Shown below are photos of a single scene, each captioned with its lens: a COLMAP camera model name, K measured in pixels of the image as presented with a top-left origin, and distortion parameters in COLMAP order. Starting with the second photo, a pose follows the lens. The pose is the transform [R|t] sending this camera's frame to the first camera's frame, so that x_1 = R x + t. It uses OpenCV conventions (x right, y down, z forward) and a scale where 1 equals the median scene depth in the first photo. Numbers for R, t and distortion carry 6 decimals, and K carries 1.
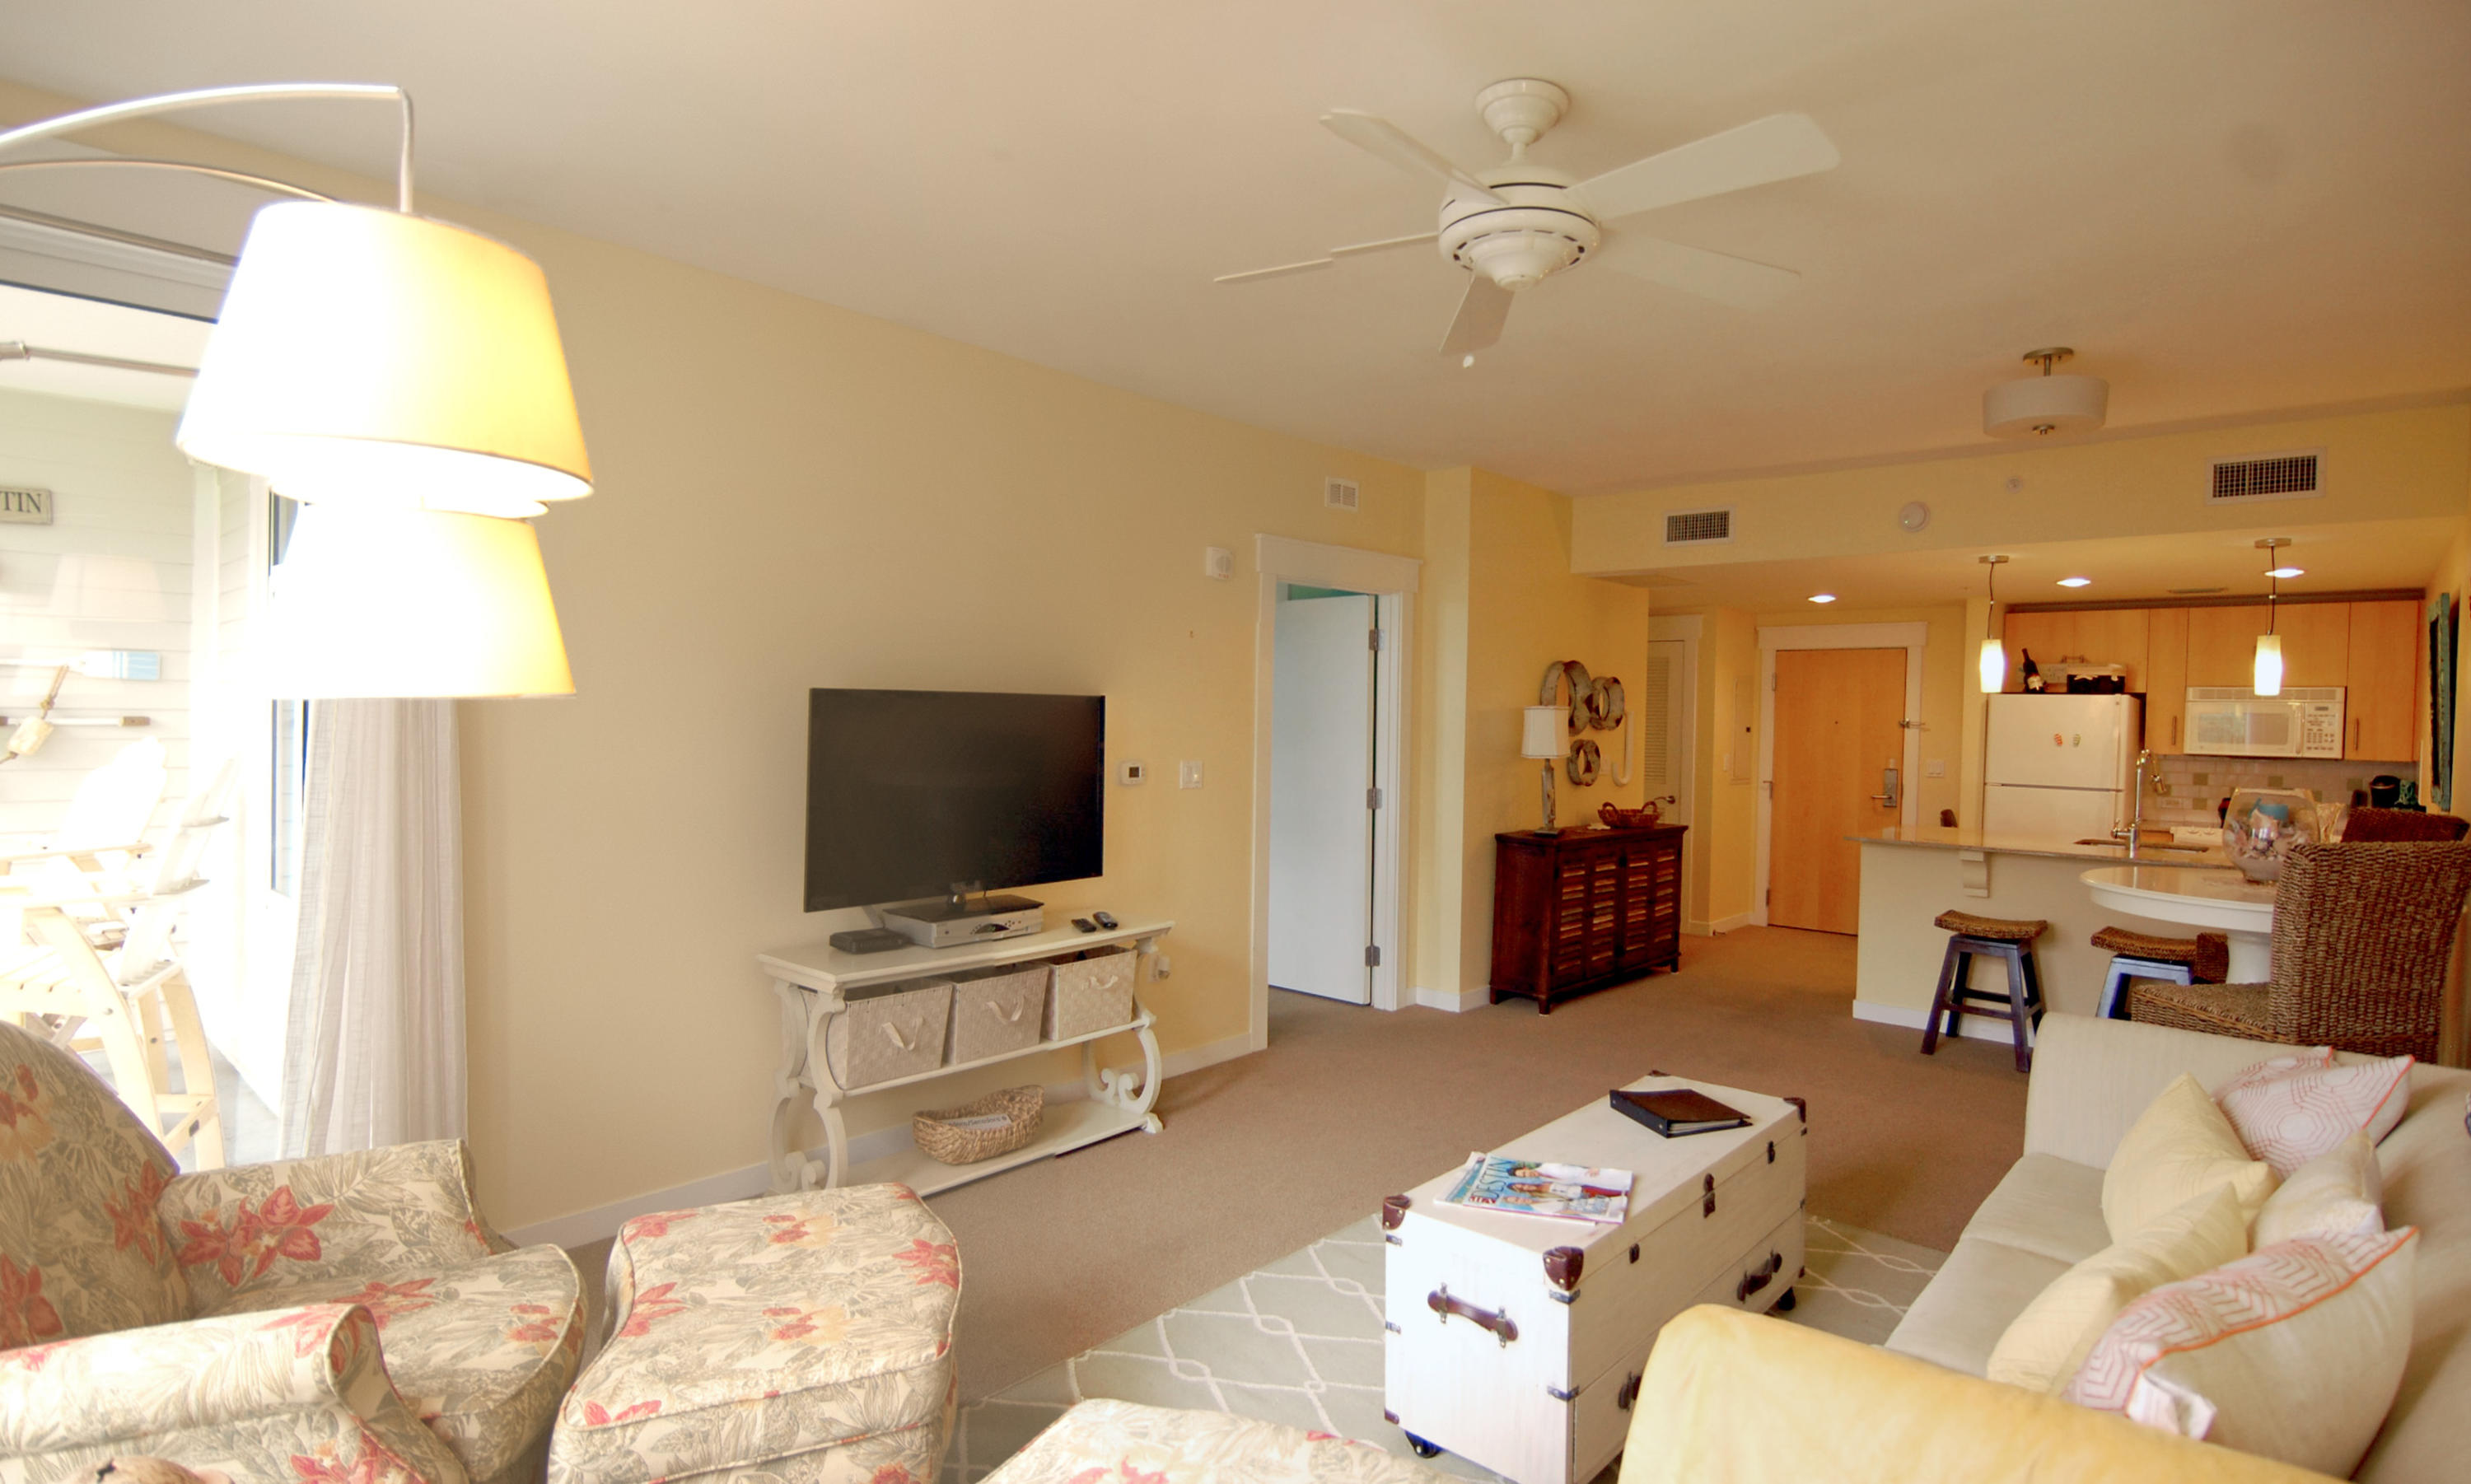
lens RADIAL K [[1190.8, 0, 1430.3], [0, 1190.8, 738.0], [0, 0, 1]] dist [0.000154, -0.008724]
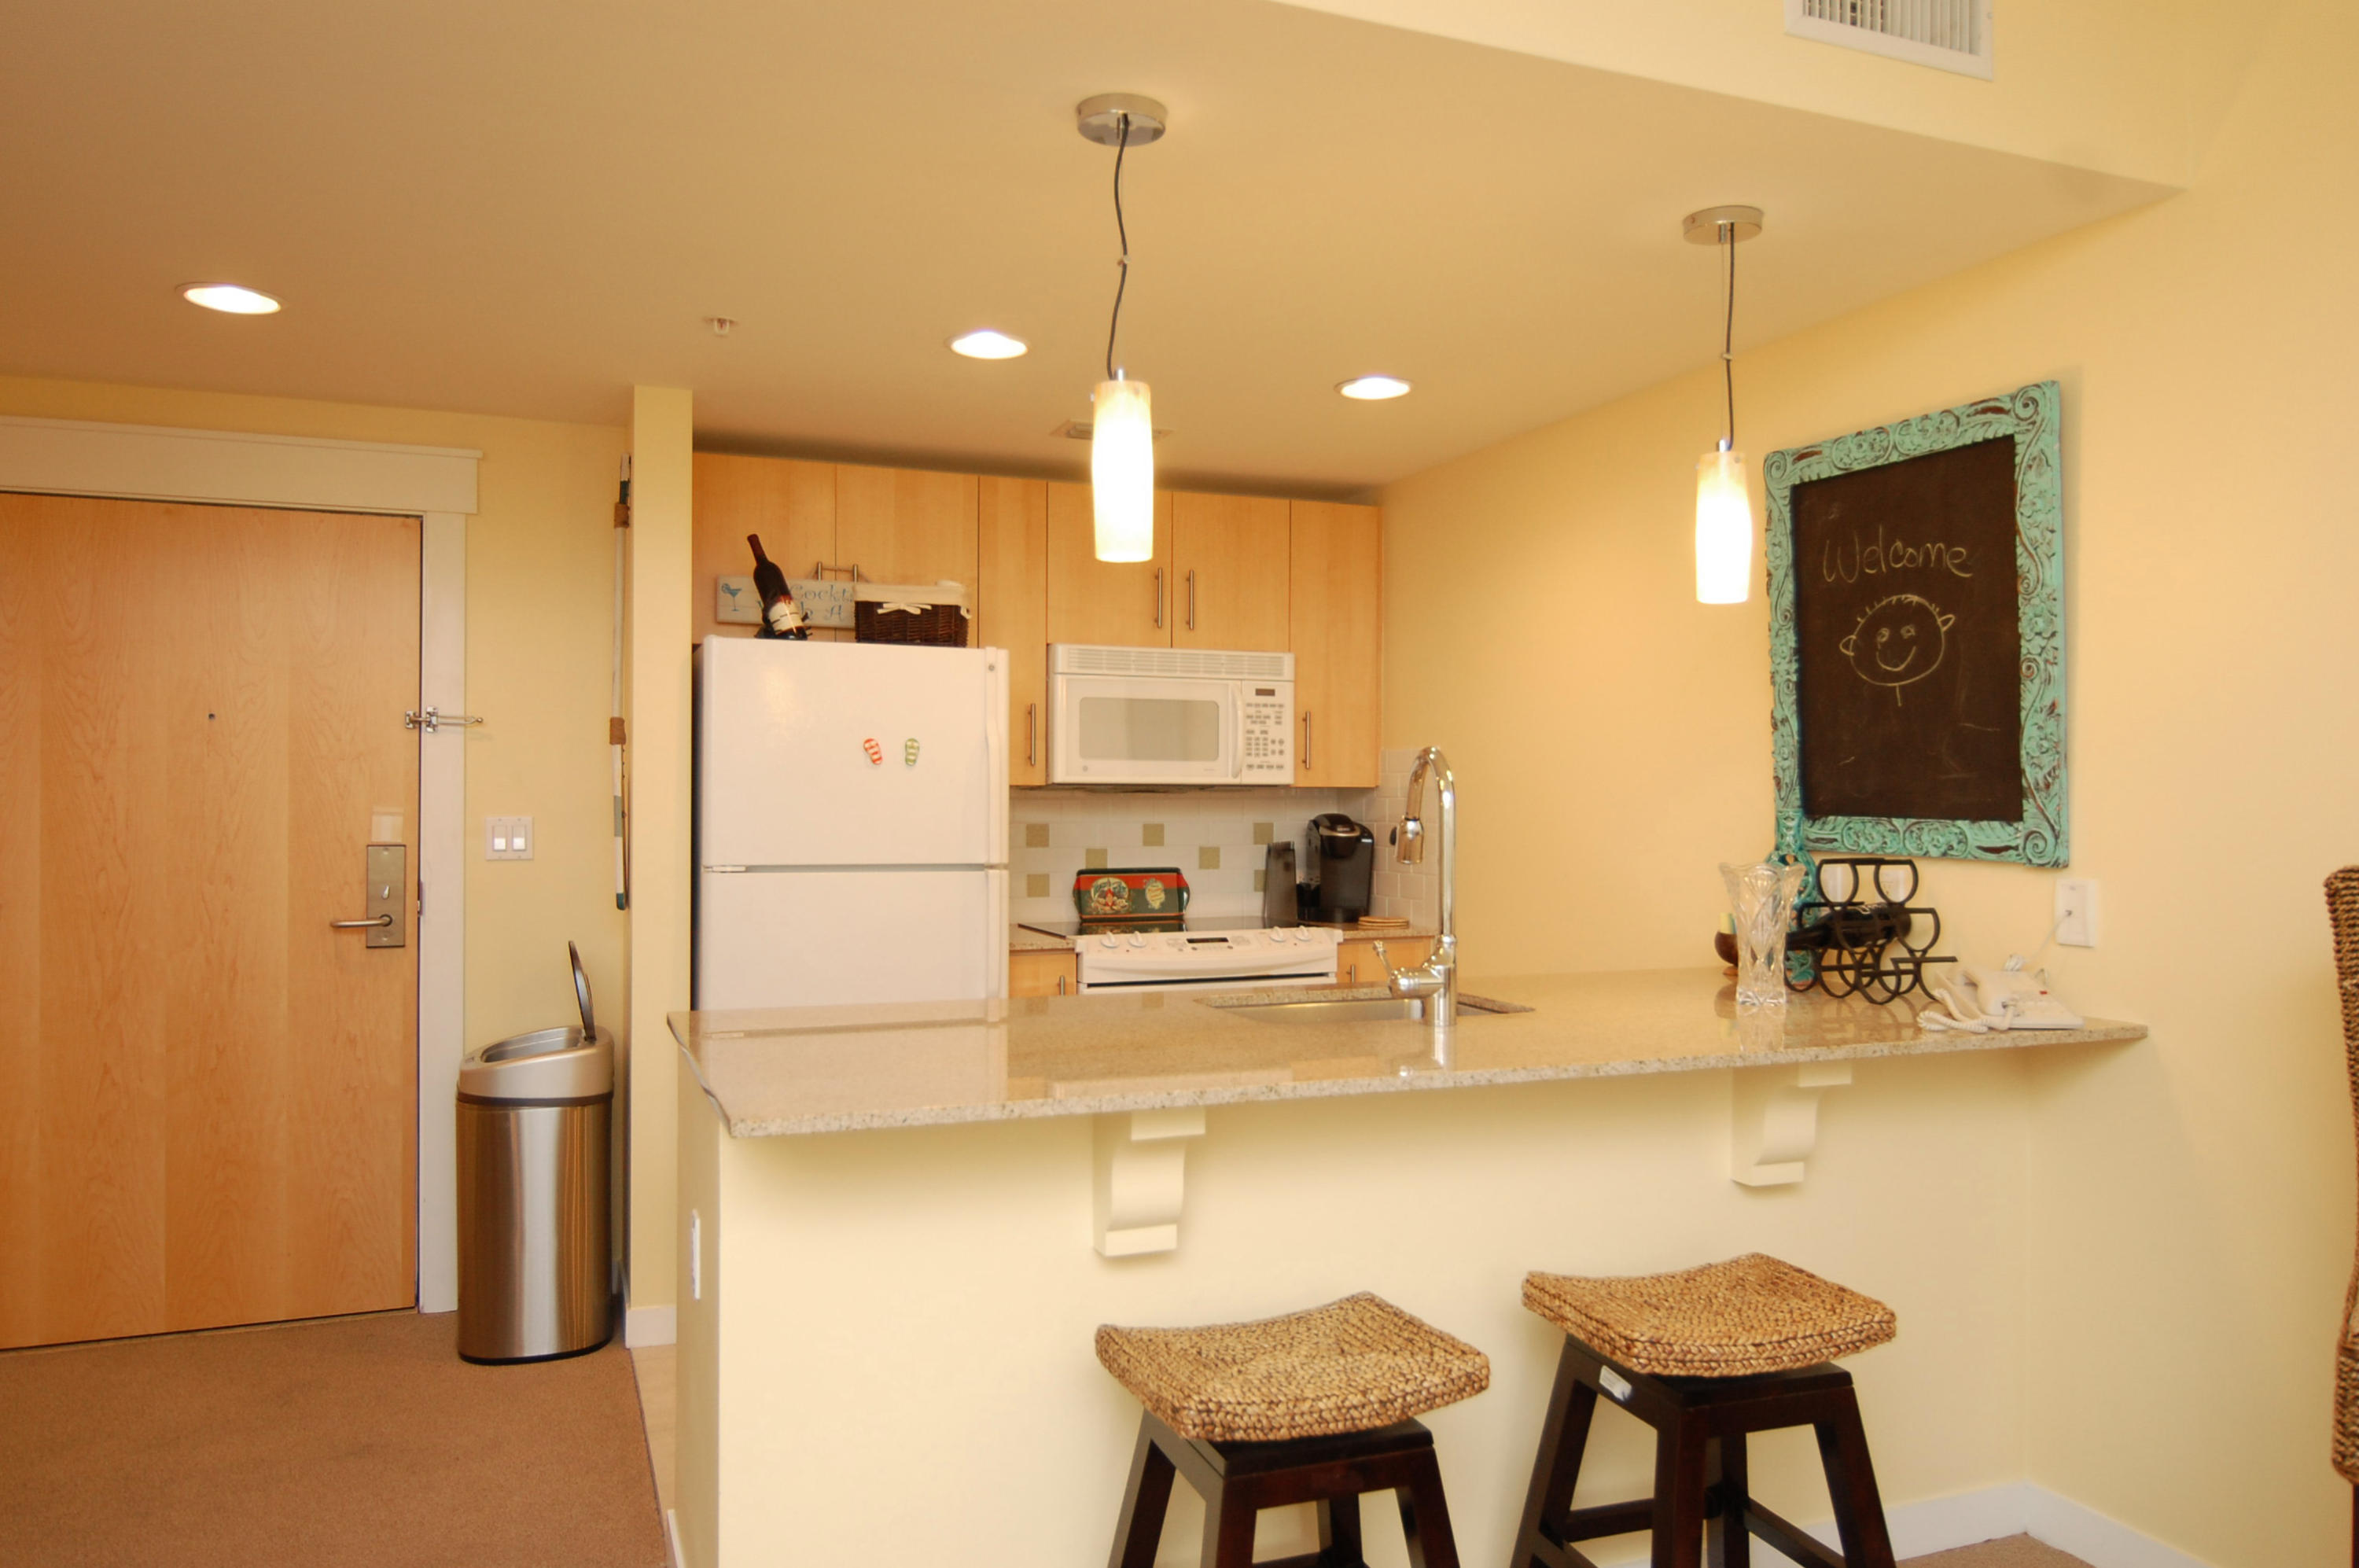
lens RADIAL K [[1639.6, 0, 1179.5], [0, 1639.6, 784.0], [0, 0, 1]] dist [-0.007498, -0.006834]
pose [[0.518867, -0.011167, 0.854782, 0.104699], [0.020231, 0.999795, 0.000781, 0.014918], [-0.854615, 0.016888, 0.518987, 0.652901]]
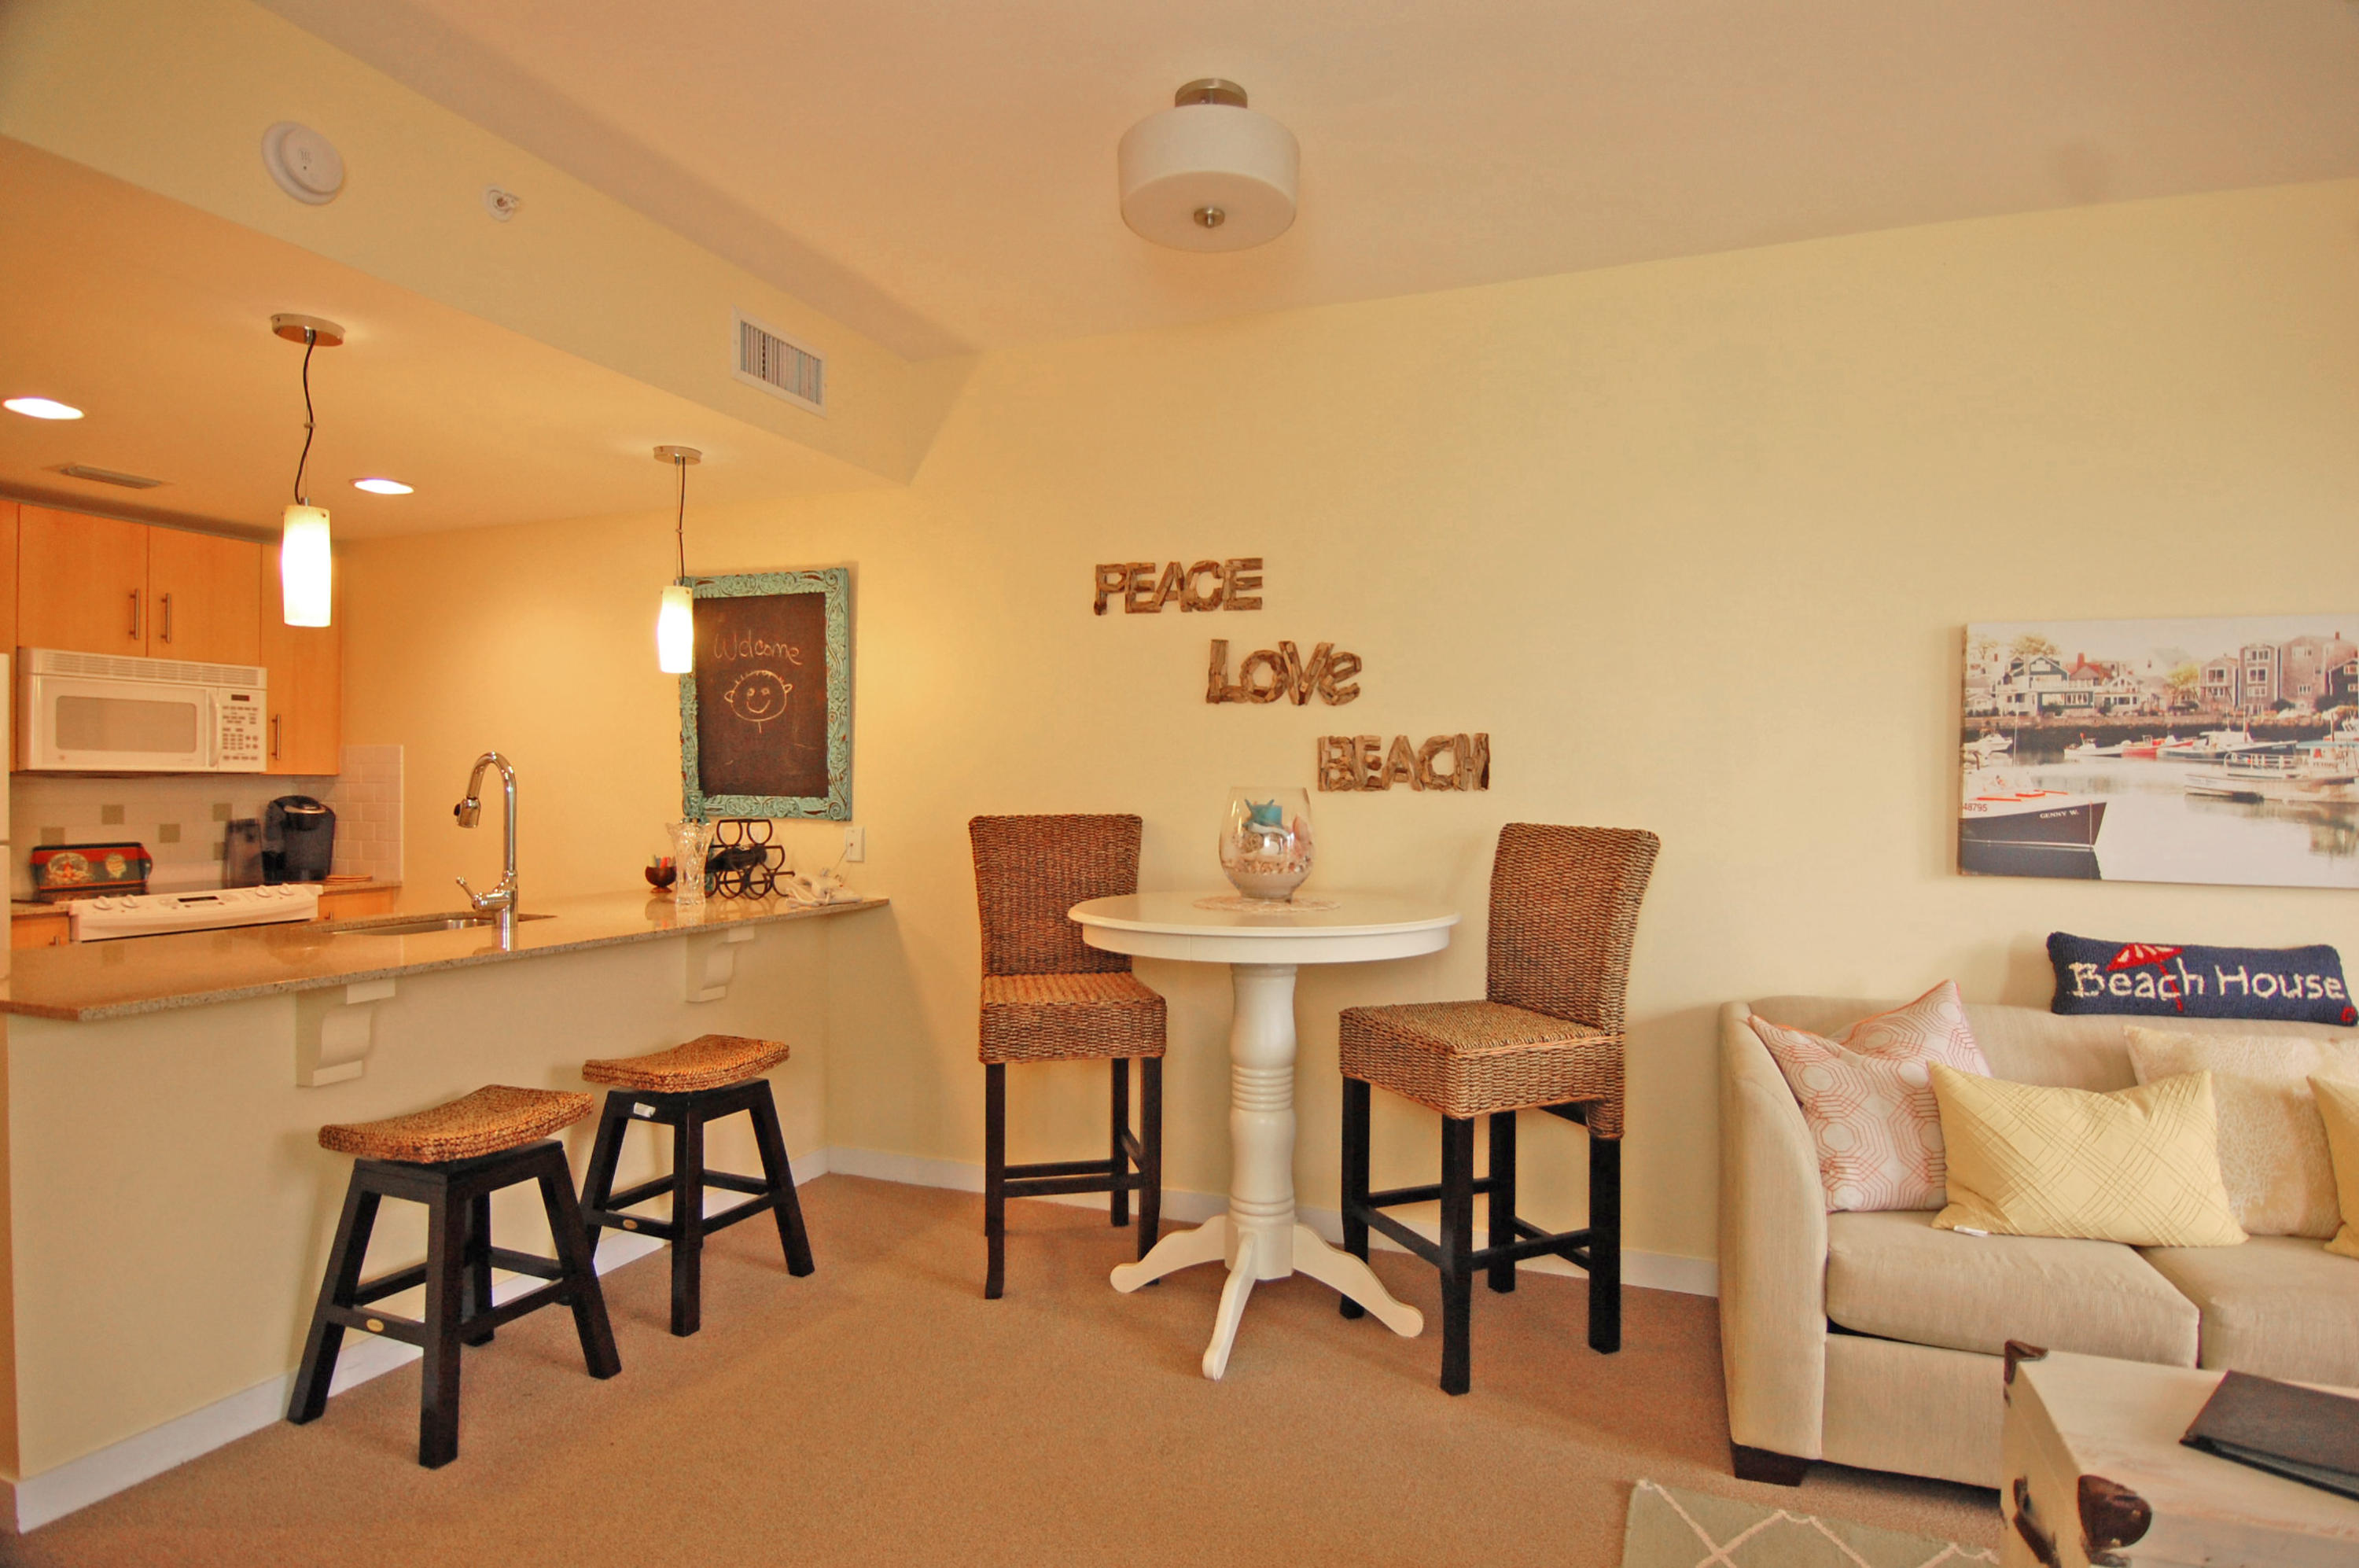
lens RADIAL K [[1240.0, 0, 1206.9], [0, 1240.0, 793.1], [0, 0, 1]] dist [0.007584, -0.021796]
pose [[-0.286010, -0.027682, 0.957827, -0.058688], [0.004067, 0.999539, 0.030102, 0.009626], [-0.958218, 0.012505, -0.285765, 0.682499]]
